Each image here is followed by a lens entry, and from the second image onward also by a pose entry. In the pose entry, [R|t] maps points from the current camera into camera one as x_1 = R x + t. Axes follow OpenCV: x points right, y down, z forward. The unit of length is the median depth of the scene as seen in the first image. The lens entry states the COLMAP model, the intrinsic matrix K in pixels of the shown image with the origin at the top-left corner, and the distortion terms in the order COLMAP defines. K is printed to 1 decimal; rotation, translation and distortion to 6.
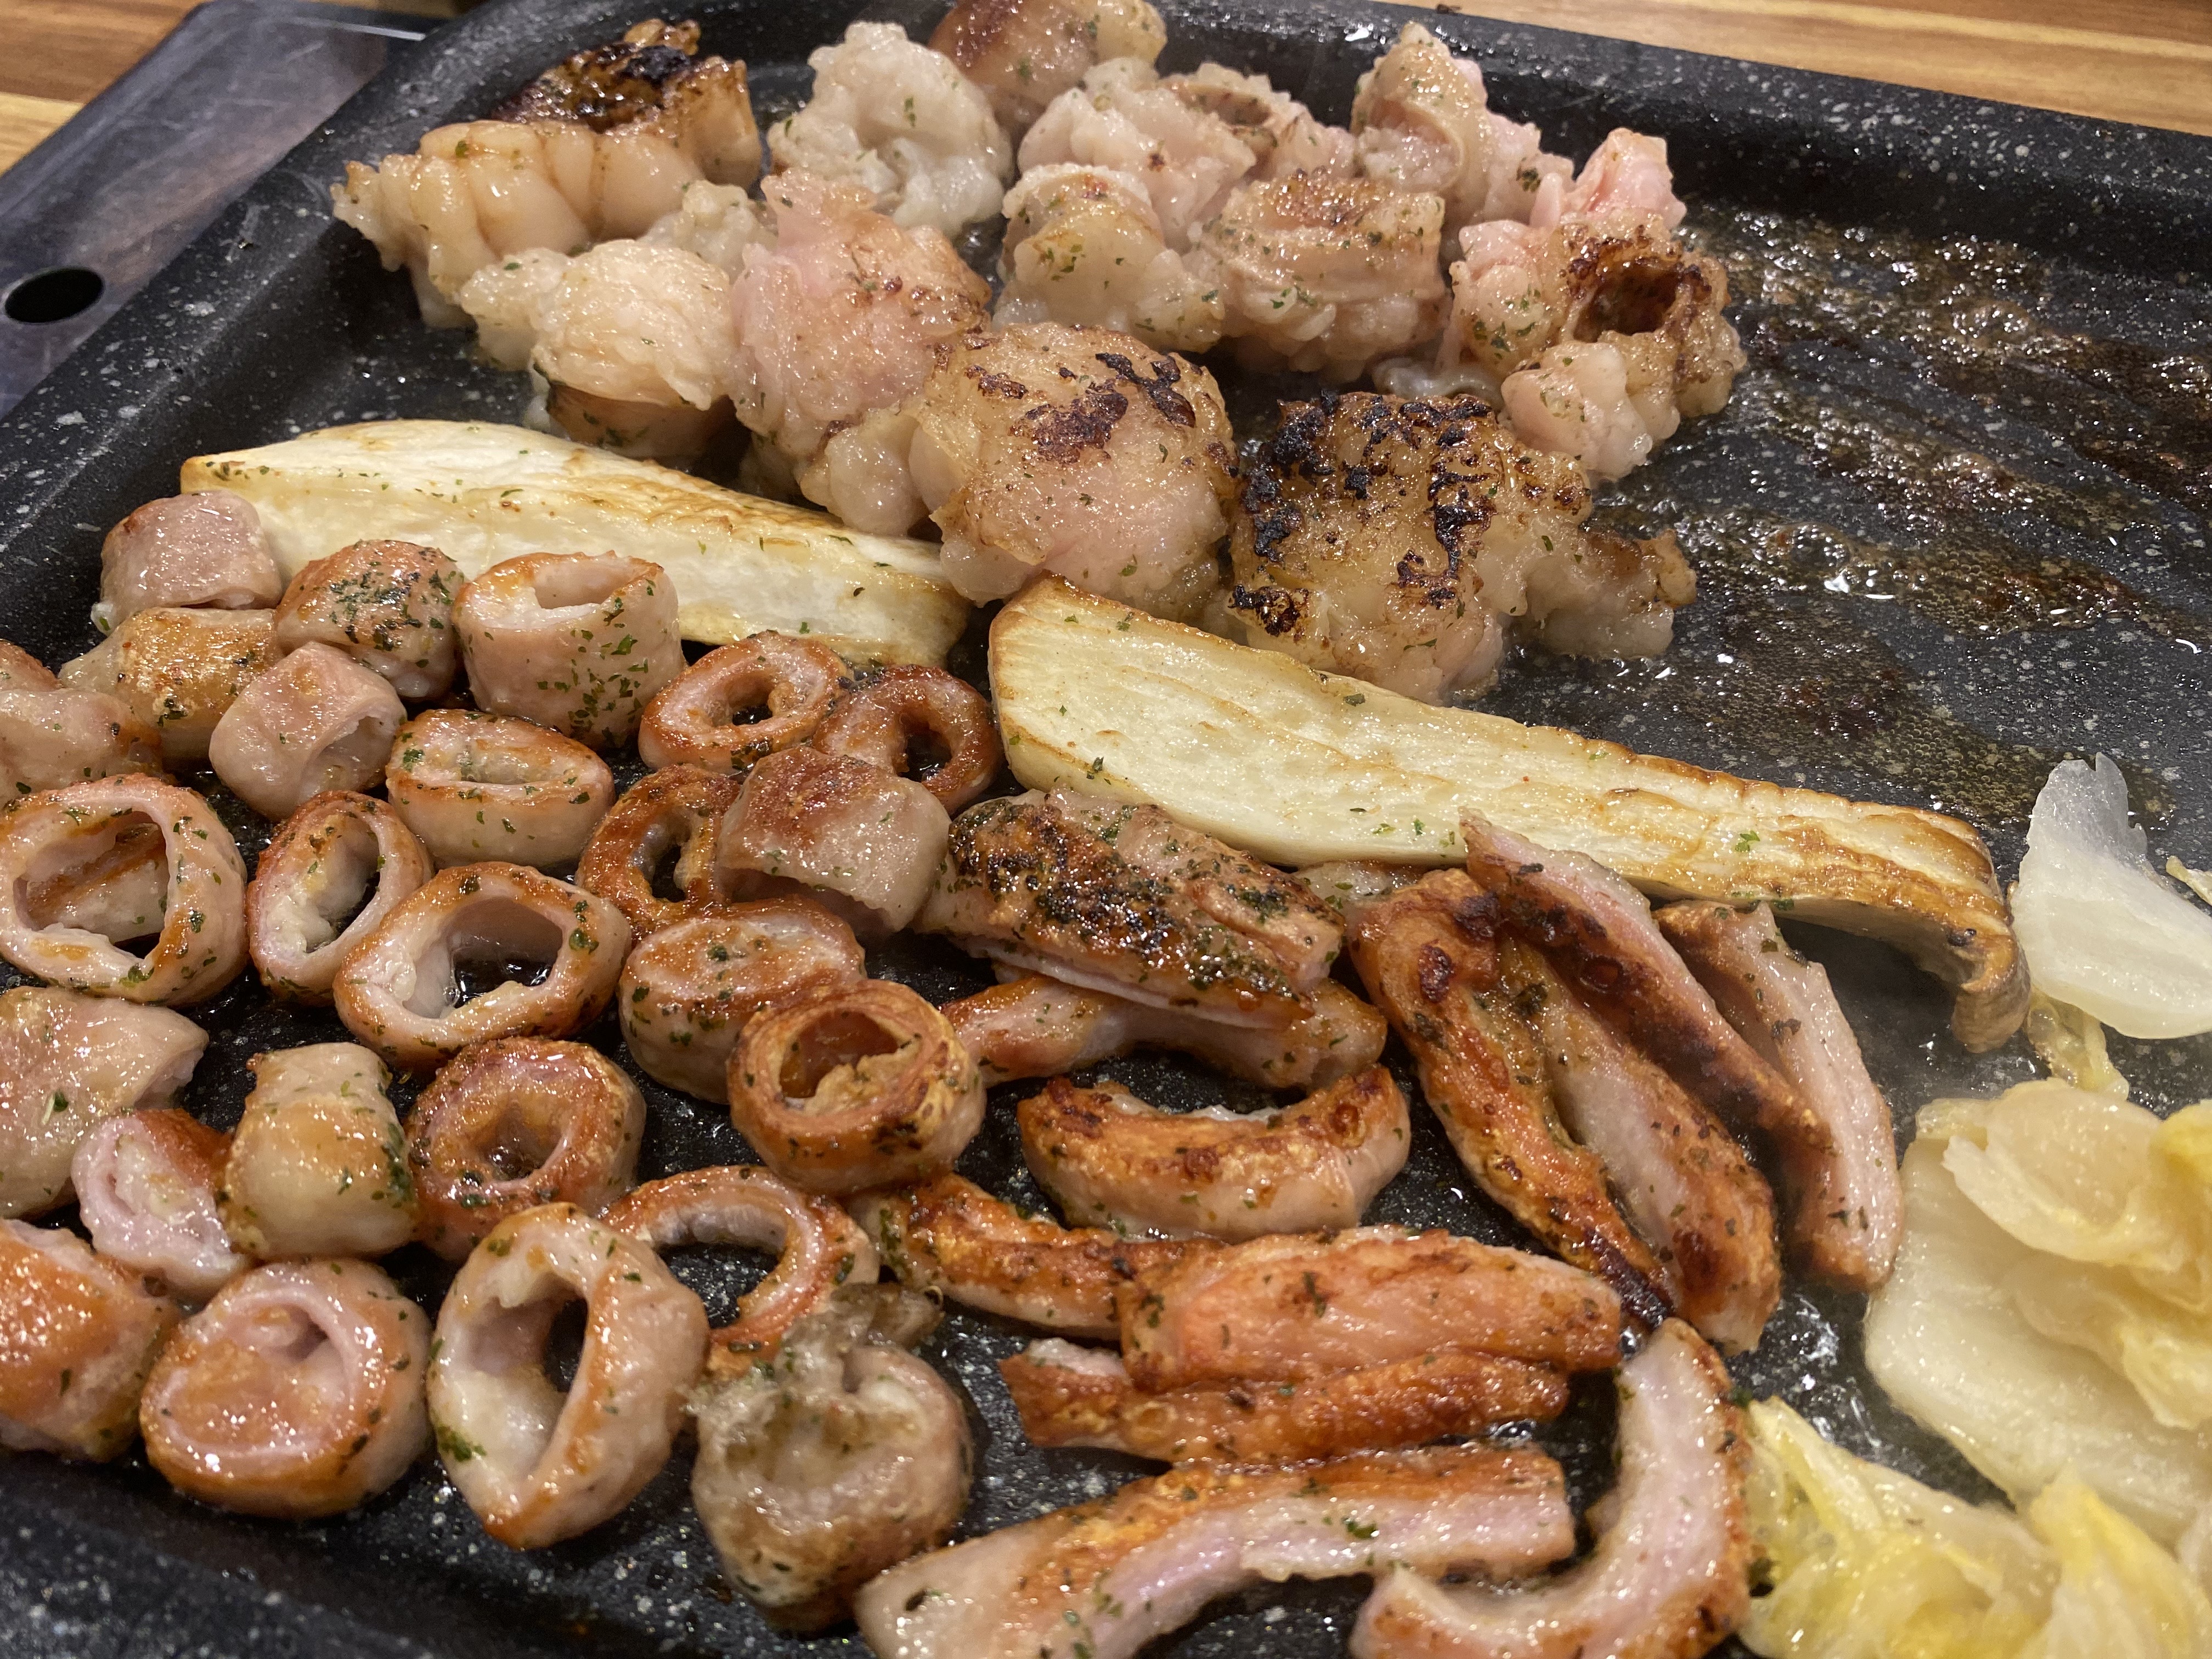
lens RADIAL K [[1673.7, 0, 1106.8], [0, 1673.7, 799.2], [0, 0, 1]] dist [0.080472, -0.092035]
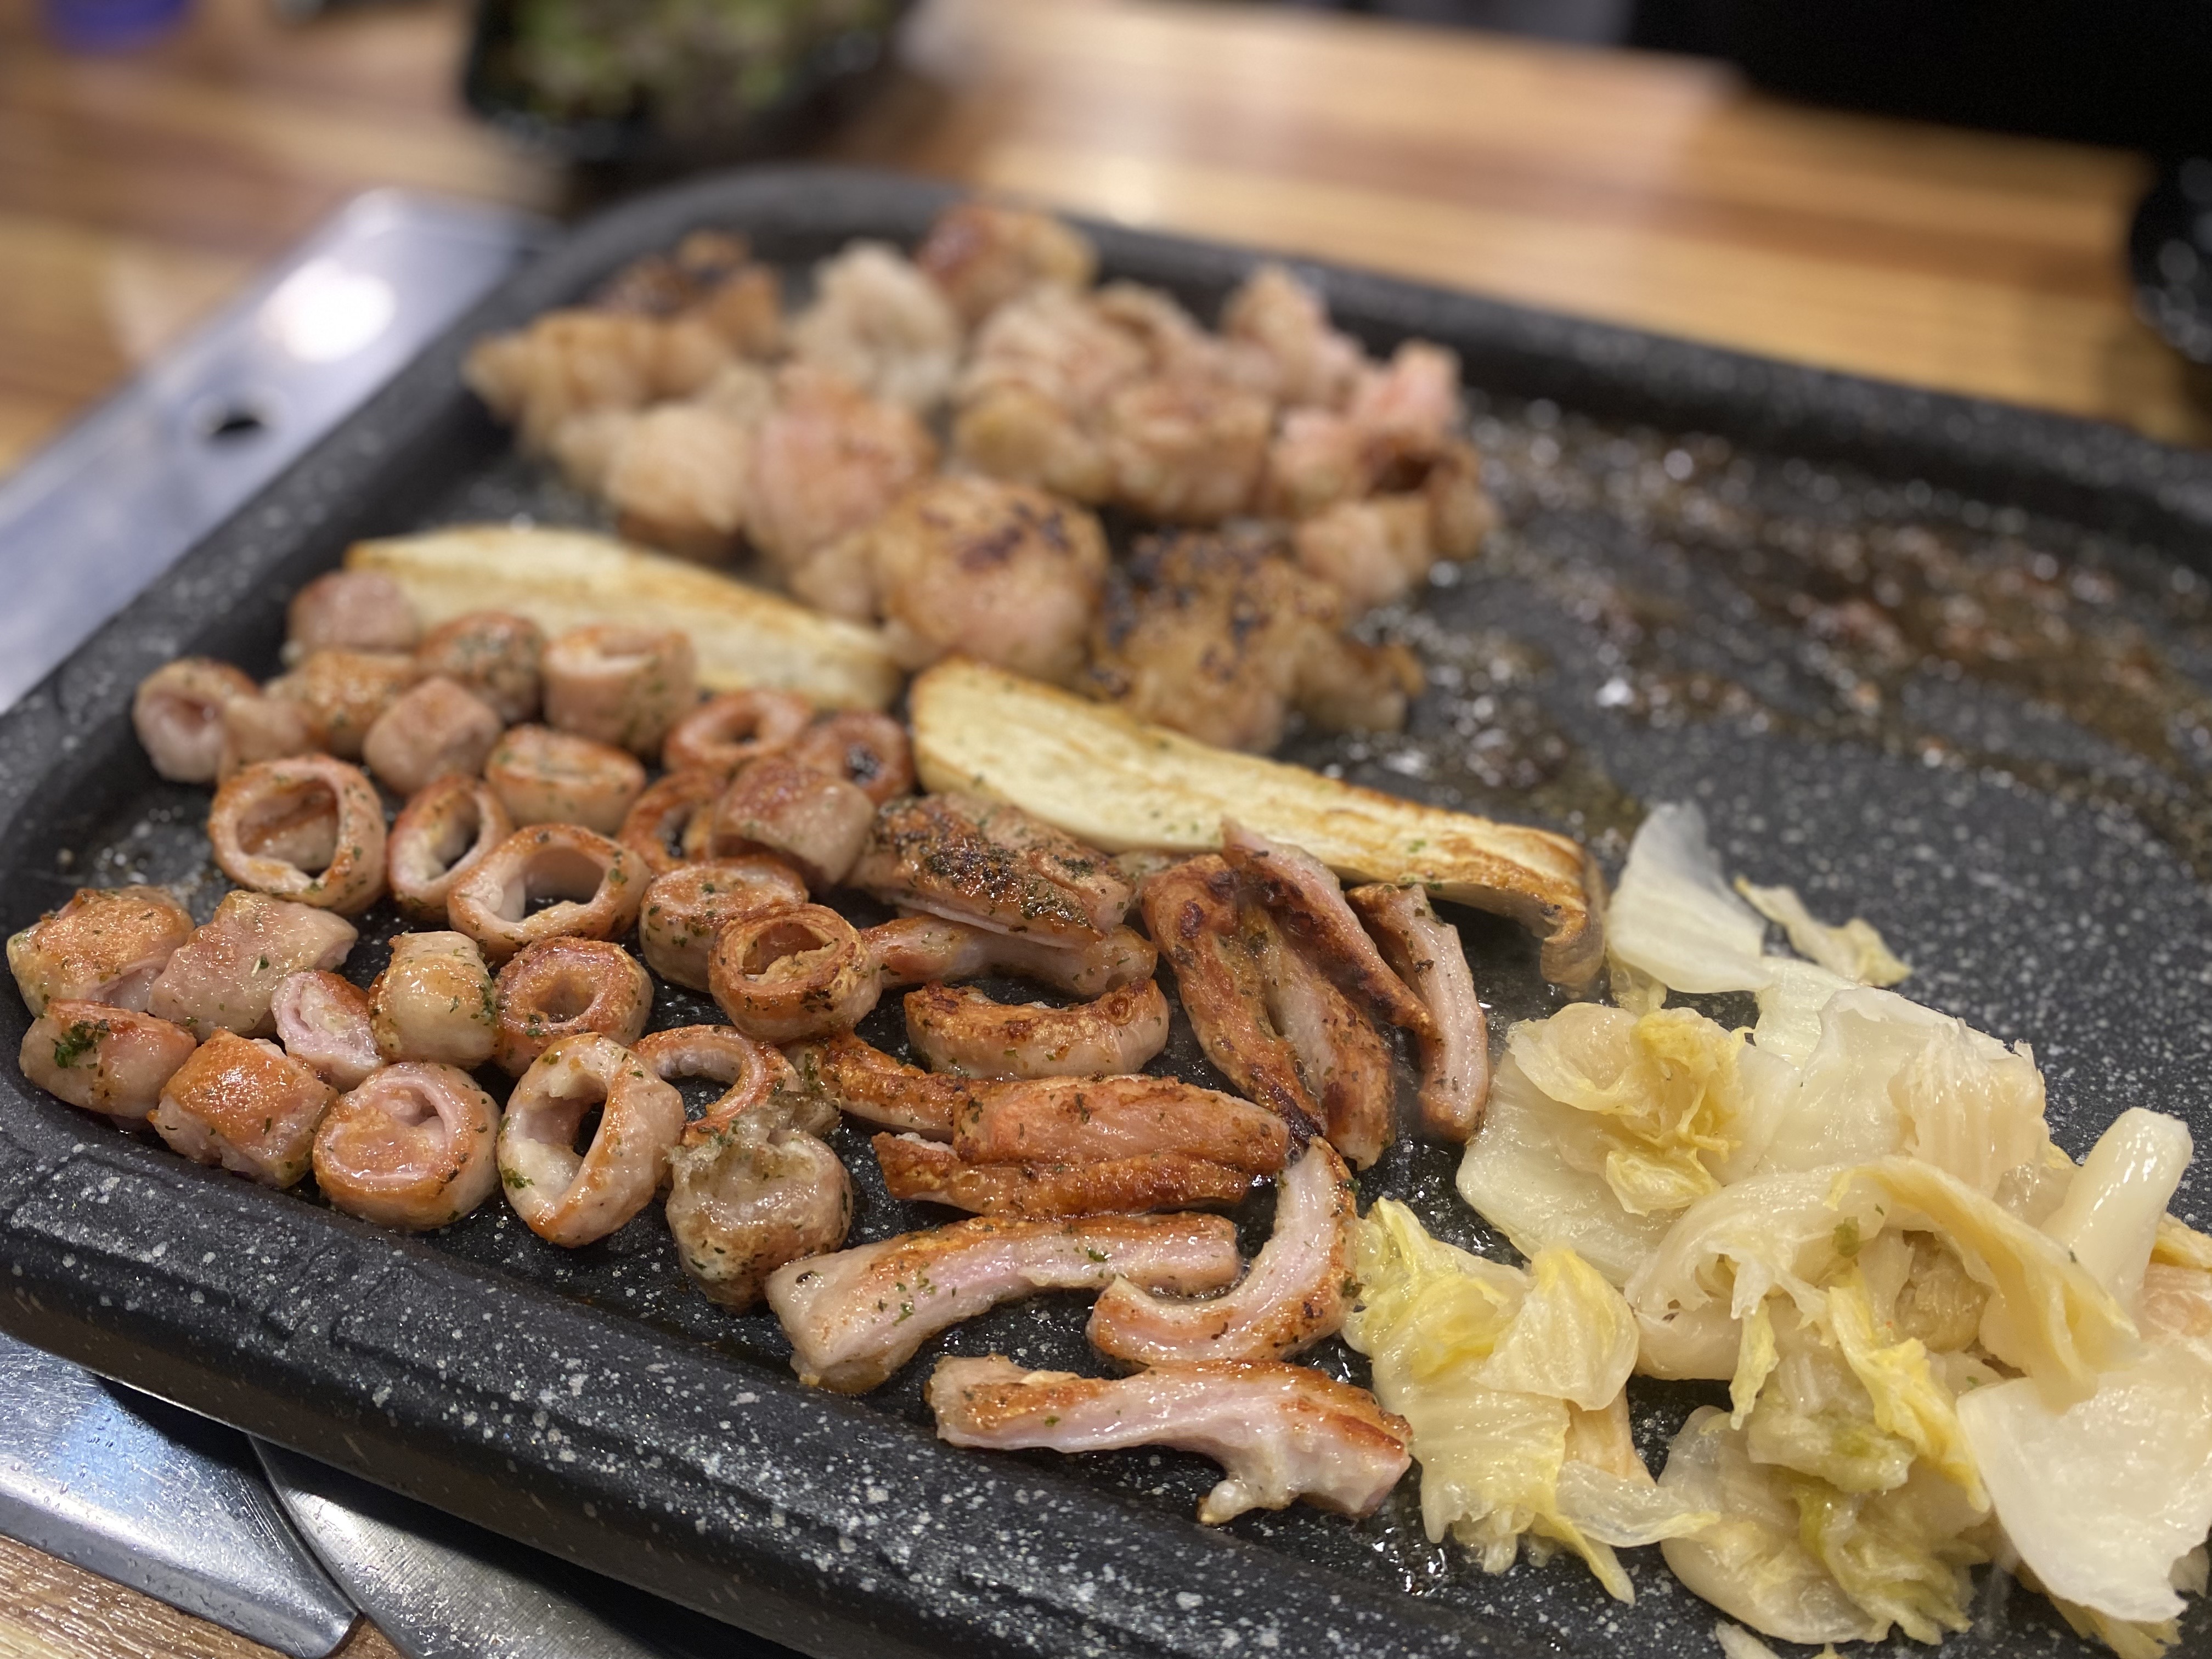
lens RADIAL K [[1682.7, 0, 1106.0], [0, 1682.7, 829.5], [0, 0, 1]] dist [0.244601, -0.531111]
pose [[0.998867, 0.039962, -0.025856, 0.154070], [-0.041675, 0.996710, -0.069510, 0.129461], [0.022993, 0.070509, 0.997246, -0.488066]]
